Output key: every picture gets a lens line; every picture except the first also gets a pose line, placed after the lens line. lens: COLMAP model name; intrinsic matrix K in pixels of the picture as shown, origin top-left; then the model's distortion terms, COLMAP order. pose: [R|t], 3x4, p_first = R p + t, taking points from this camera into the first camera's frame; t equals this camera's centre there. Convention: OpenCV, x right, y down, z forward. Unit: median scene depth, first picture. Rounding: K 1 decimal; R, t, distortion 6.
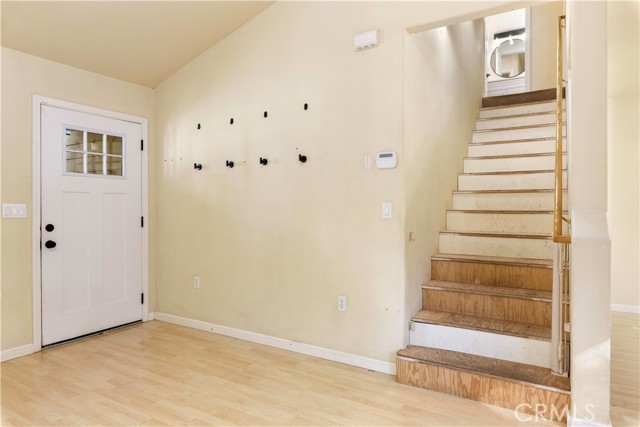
lens RADIAL K [[404.2, 0, 321.9], [0, 404.2, 211.2], [0, 0, 1]] dist [-0.002766, -0.000679]
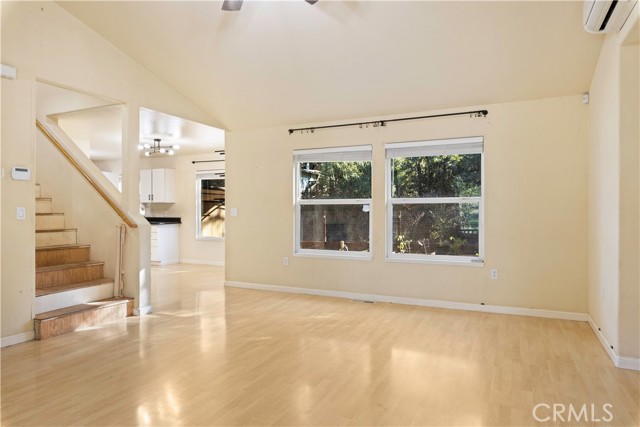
lens RADIAL K [[404.2, 0, 321.9], [0, 404.2, 215.0], [0, 0, 1]] dist [-0.002766, -0.000679]
pose [[-0.117368, -0.006775, 0.993065, -1.083933], [0.000756, 0.999976, 0.006912, -0.003929], [-0.993088, 0.001562, -0.117360, 0.192251]]
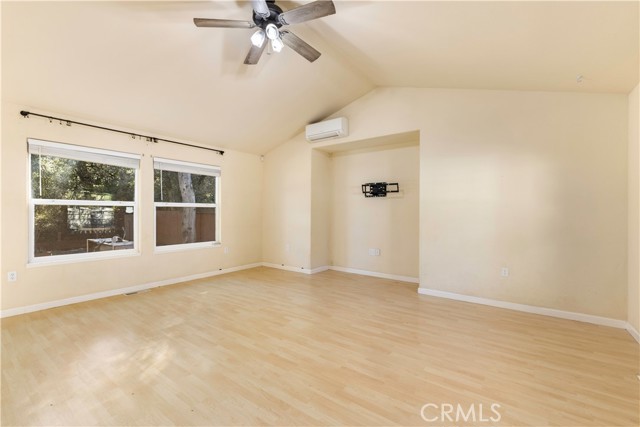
lens RADIAL K [[279.2, 0, 324.8], [0, 279.2, 208.6], [0, 0, 1]] dist [0.027274, 0.000480]
pose [[-0.997338, 0.008669, 0.072401, -0.420272], [0.007648, 0.999868, -0.014366, -0.001256], [-0.072516, -0.013774, -0.997272, 1.068121]]
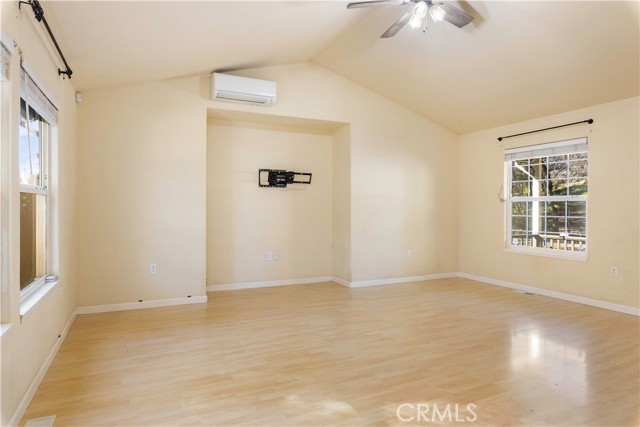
lens RADIAL K [[384.6, 0, 320.7], [0, 384.6, 207.7], [0, 0, 1]] dist [-0.003903, -0.001576]
pose [[-0.541722, 0.018101, -0.840363, 0.821456], [0.003368, 0.999807, 0.019365, -0.028981], [0.840551, 0.007660, -0.541678, 0.576787]]
